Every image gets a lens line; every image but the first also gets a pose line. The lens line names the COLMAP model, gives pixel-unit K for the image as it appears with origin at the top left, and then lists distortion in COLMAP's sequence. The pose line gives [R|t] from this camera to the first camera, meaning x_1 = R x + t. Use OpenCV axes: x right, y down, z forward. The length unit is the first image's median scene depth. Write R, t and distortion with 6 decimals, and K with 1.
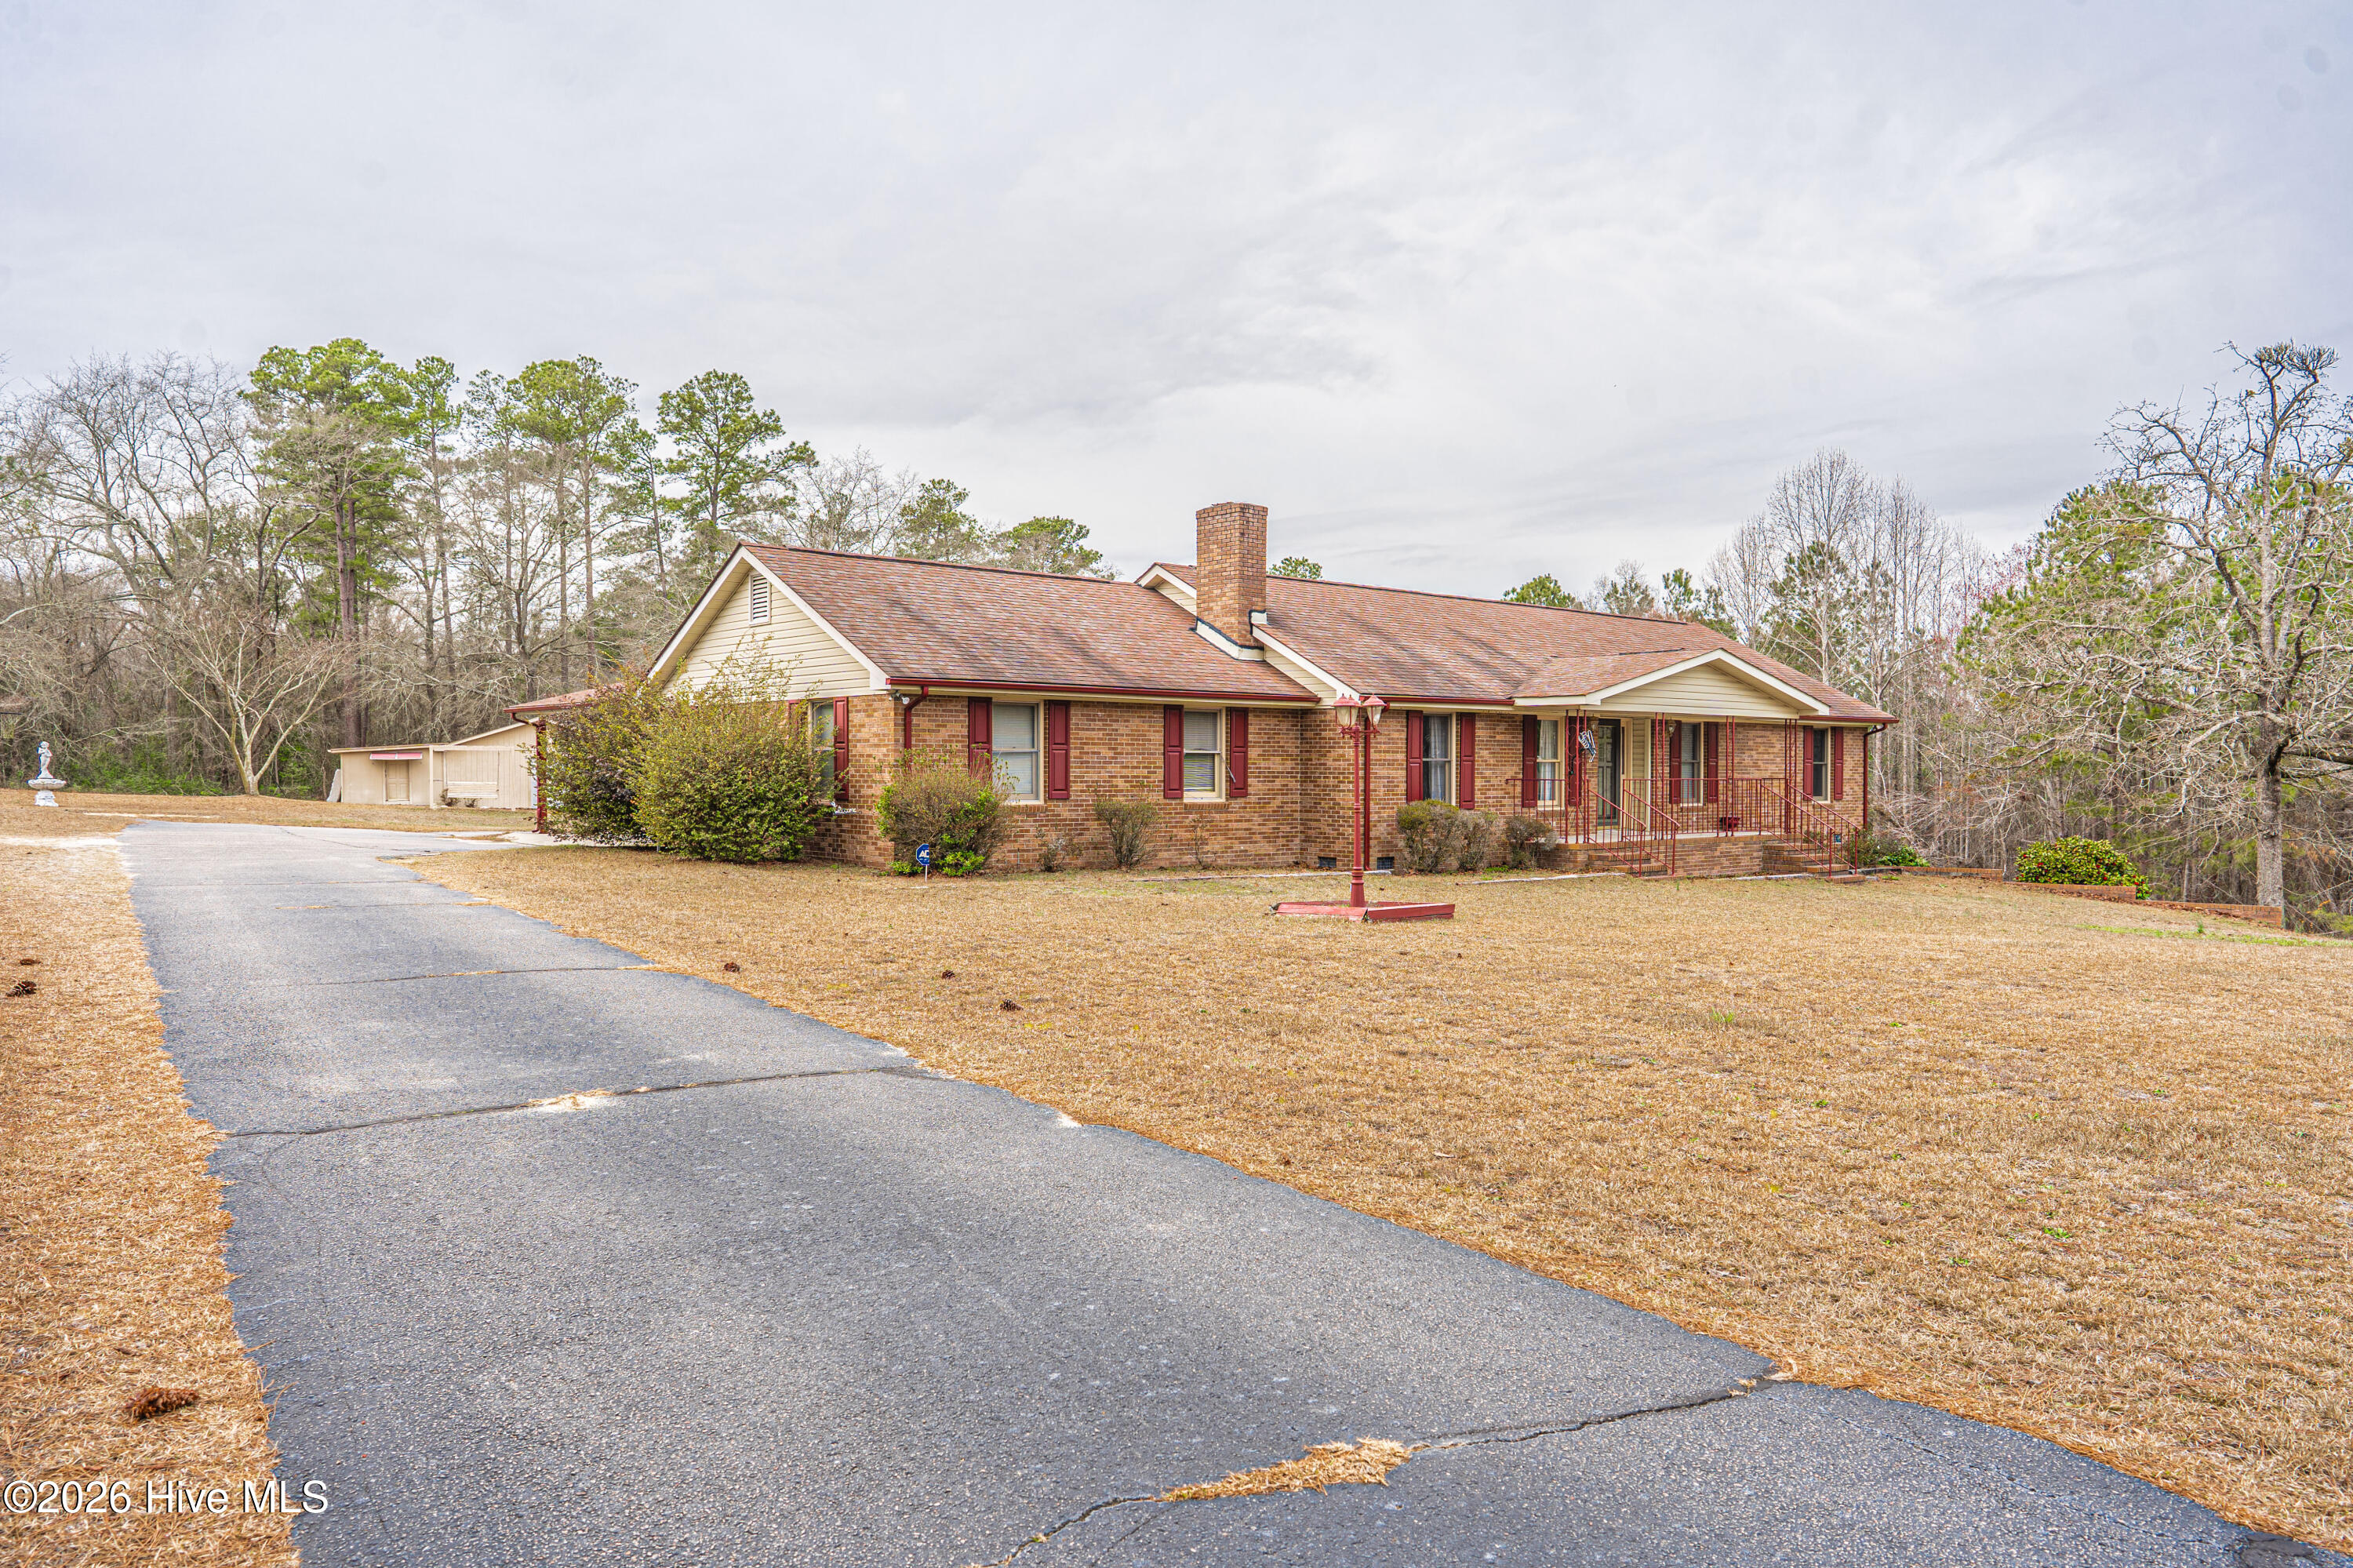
lens RADIAL K [[1613.5, 0, 1154.7], [0, 1613.5, 788.0], [0, 0, 1]] dist [-0.003249, 0.002147]
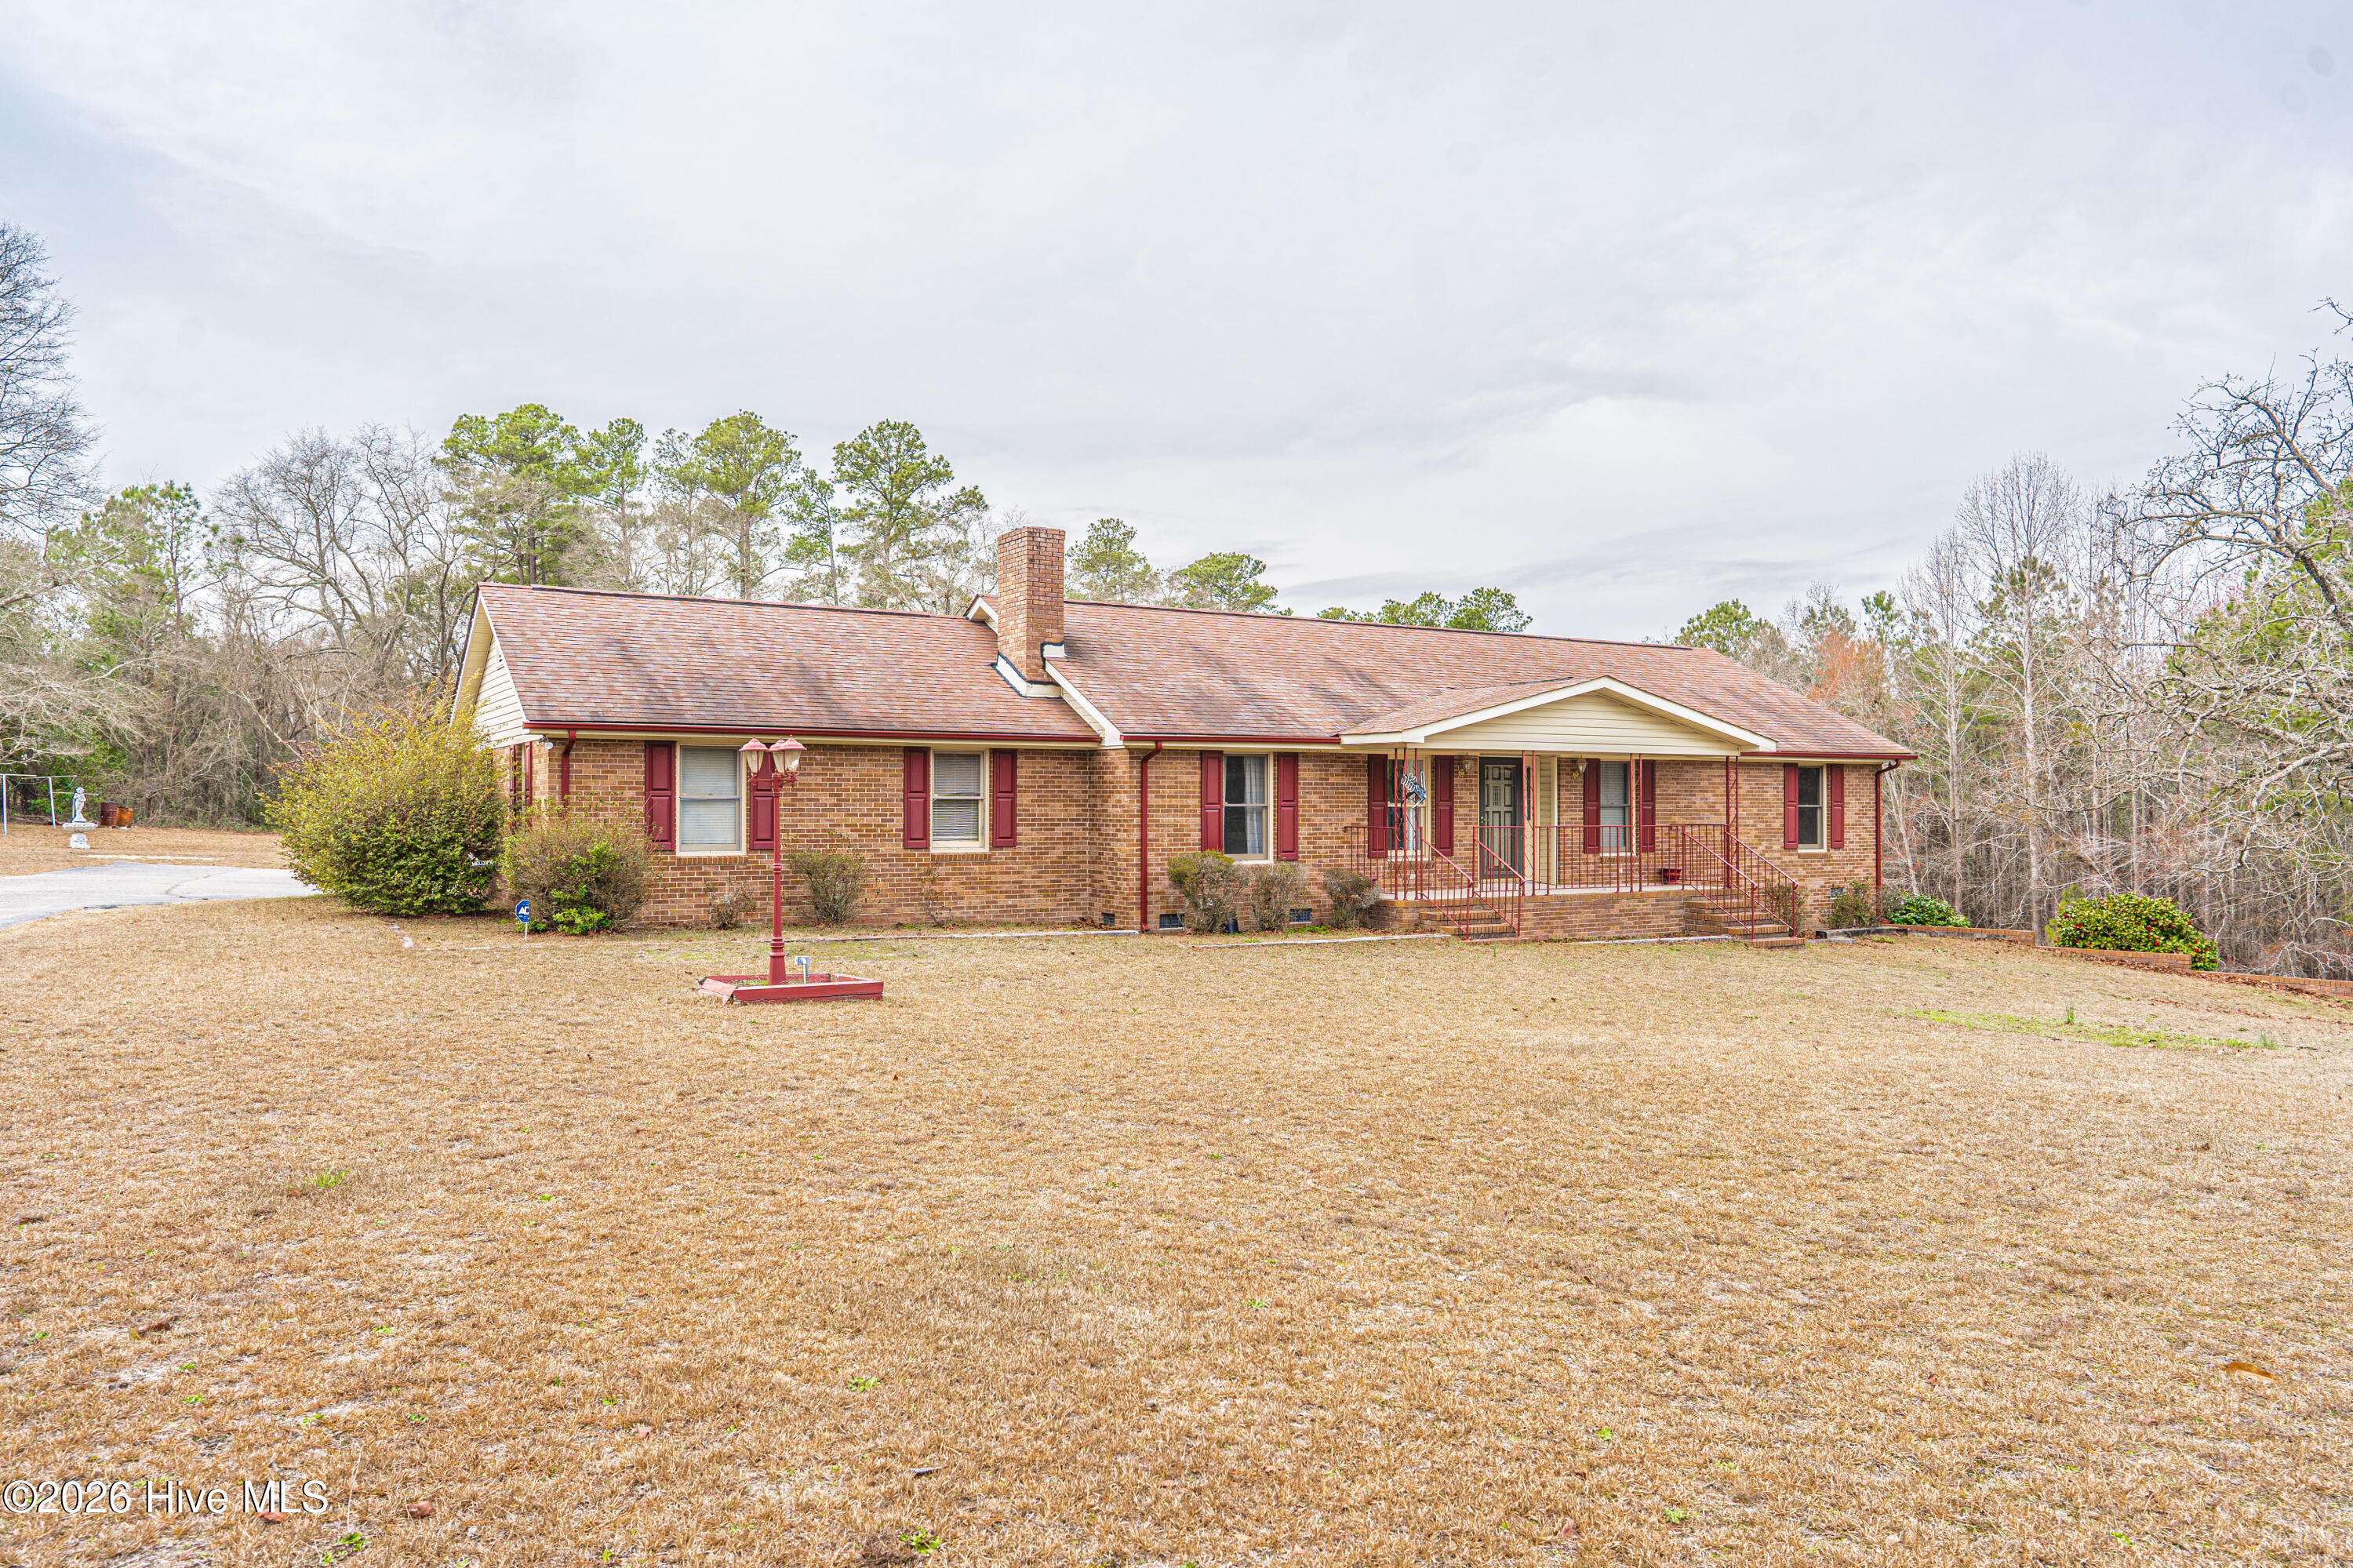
lens RADIAL K [[1603.2, 0, 1154.9], [0, 1603.2, 796.4], [0, 0, 1]] dist [-0.002767, 0.004504]
pose [[0.985155, -0.002263, -0.171651, 0.205904], [-0.000765, 0.999845, -0.017572, -0.005007], [0.171664, 0.017443, 0.985001, 0.083882]]
